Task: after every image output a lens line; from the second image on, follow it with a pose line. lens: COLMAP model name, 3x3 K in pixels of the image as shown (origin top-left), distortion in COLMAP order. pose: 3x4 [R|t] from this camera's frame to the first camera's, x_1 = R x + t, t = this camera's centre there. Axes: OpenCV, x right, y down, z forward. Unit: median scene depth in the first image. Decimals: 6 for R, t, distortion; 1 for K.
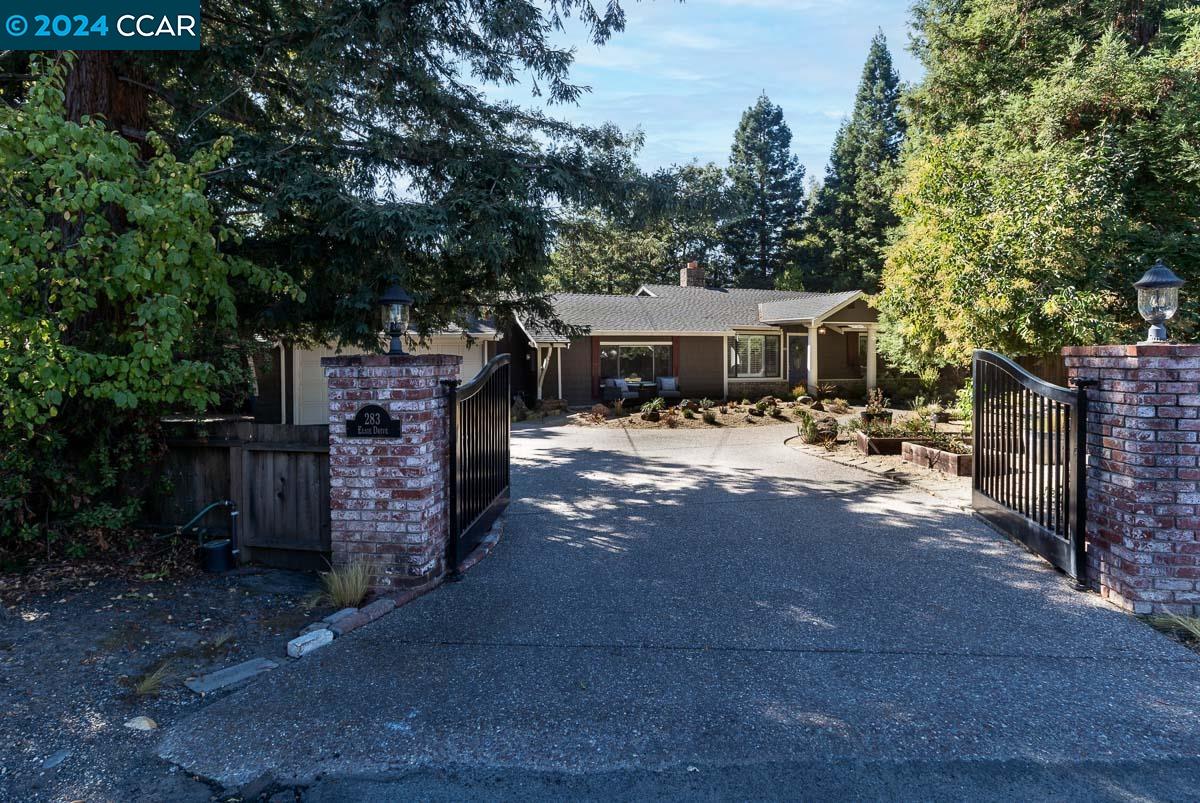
lens RADIAL K [[621.1, 0, 600.8], [0, 621.1, 372.5], [0, 0, 1]] dist [0.001167, 0.000021]
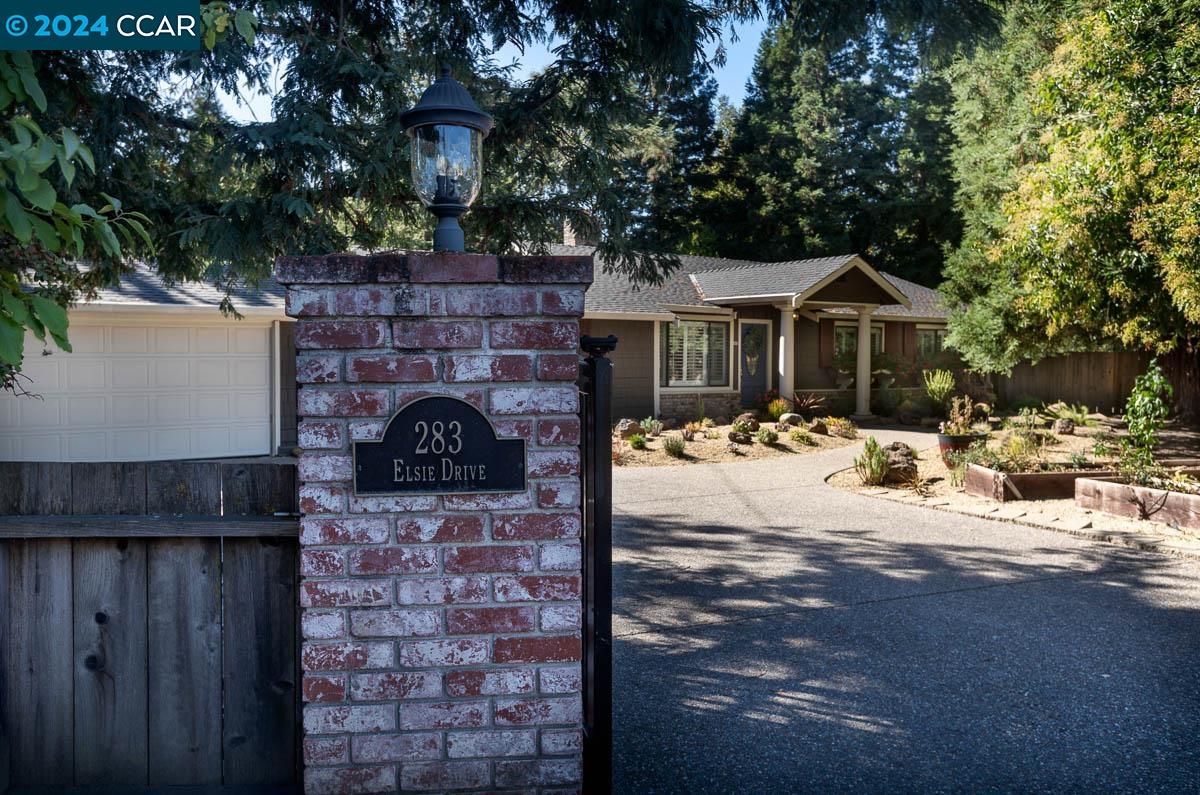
lens RADIAL K [[933.7, 0, 600.0], [0, 933.7, 397.9], [0, 0, 1]] dist [0.000433, 0.011397]
pose [[0.976445, -0.004663, 0.215717, -0.141024], [0.001886, 0.999913, 0.013076, 0.016577], [-0.215759, -0.012361, 0.976368, 0.170420]]
